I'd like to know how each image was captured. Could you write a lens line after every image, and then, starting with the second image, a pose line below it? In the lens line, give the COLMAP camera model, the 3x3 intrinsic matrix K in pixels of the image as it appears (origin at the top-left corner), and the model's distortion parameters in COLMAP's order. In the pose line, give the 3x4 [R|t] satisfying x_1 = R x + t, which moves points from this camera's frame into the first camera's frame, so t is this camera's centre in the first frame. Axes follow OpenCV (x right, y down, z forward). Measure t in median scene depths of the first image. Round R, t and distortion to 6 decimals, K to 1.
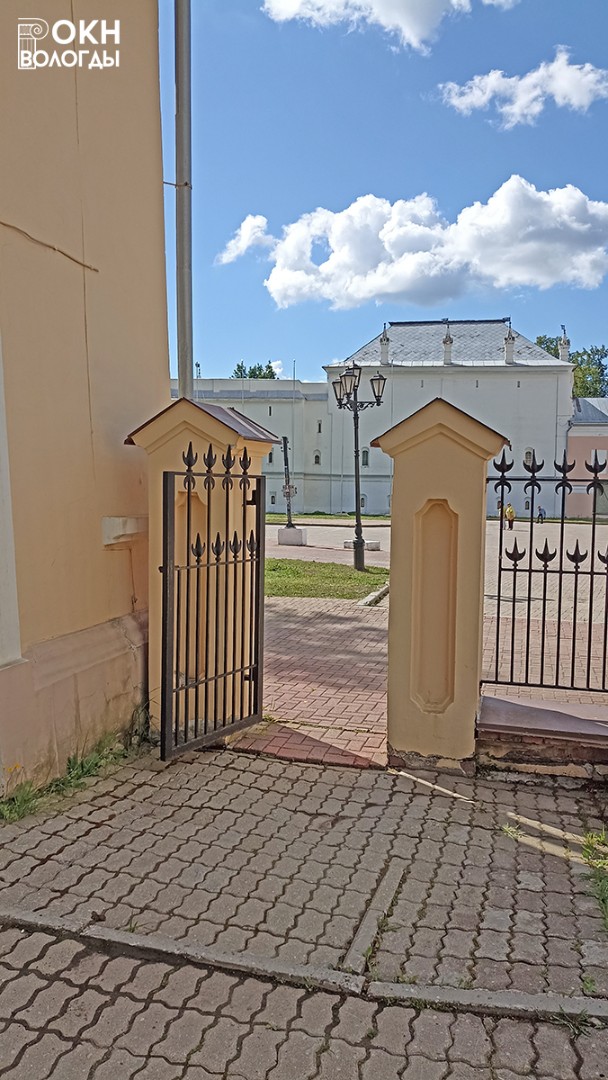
lens RADIAL K [[942.9, 0, 304.0], [0, 942.9, 537.7], [0, 0, 1]] dist [0.004435, 0.000563]
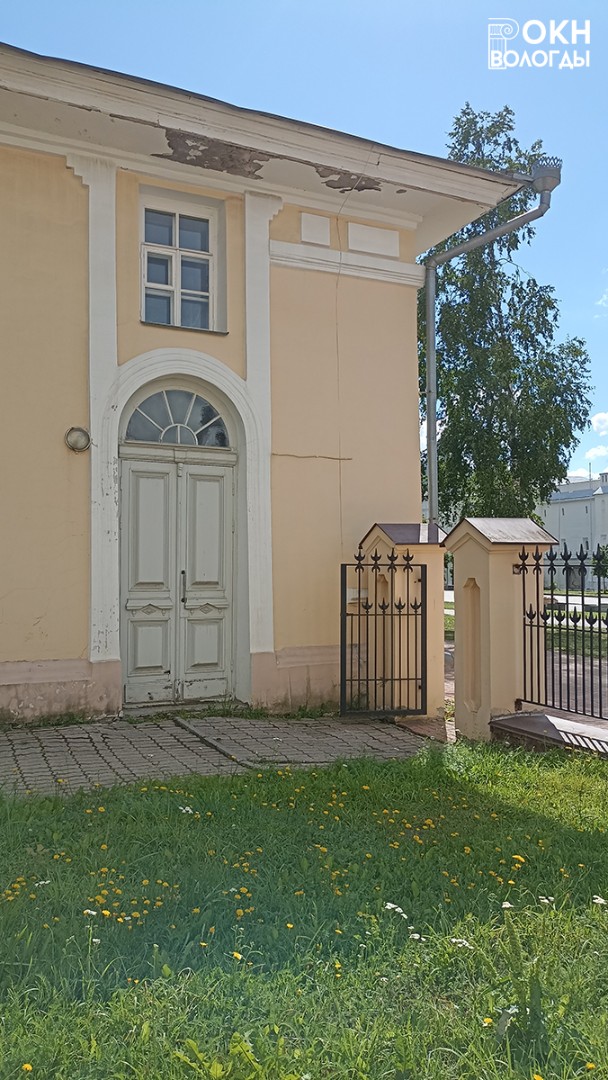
lens RADIAL K [[805.3, 0, 305.1], [0, 805.3, 542.7], [0, 0, 1]] dist [0.026975, -0.005638]
pose [[0.652719, -0.035719, -0.756757, 1.029702], [-0.041095, 0.995748, -0.082445, 0.025647], [0.756484, 0.084912, 0.648476, -0.130569]]
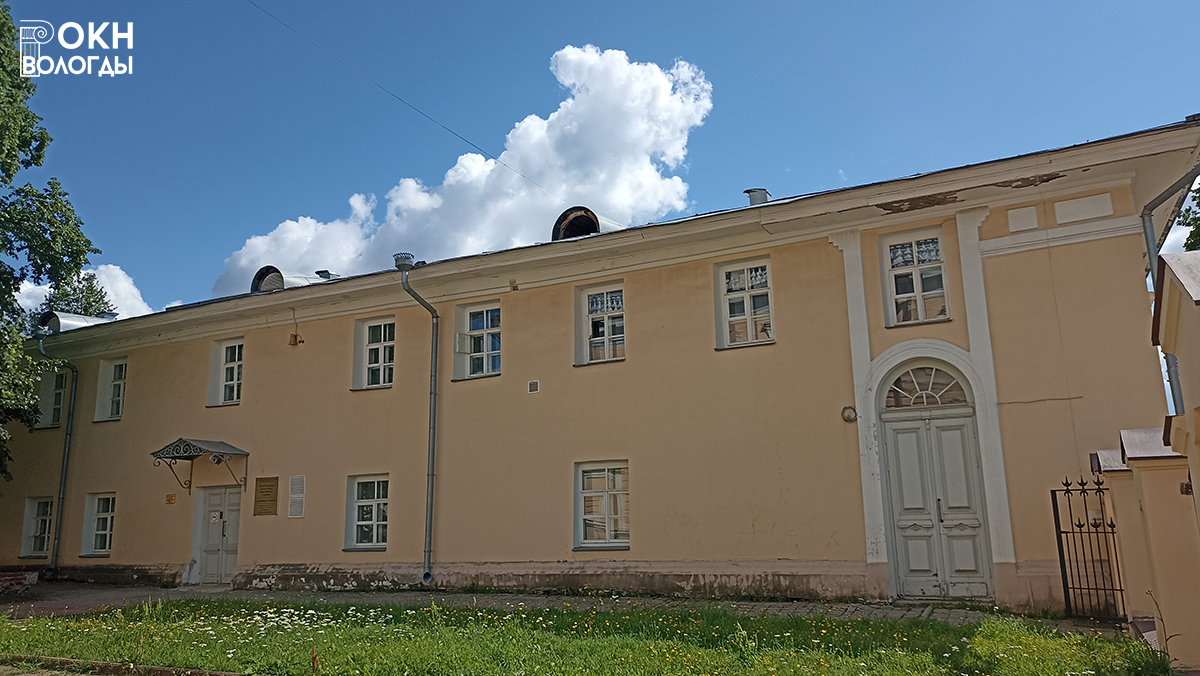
lens RADIAL K [[894.8, 0, 601.5], [0, 894.8, 339.0], [0, 0, 1]] dist [0.026975, -0.005638]
pose [[-0.212555, -0.183011, -0.959858, 1.958111], [-0.029796, 0.983062, -0.180837, 0.007225], [0.976695, -0.009838, -0.214407, 0.242265]]
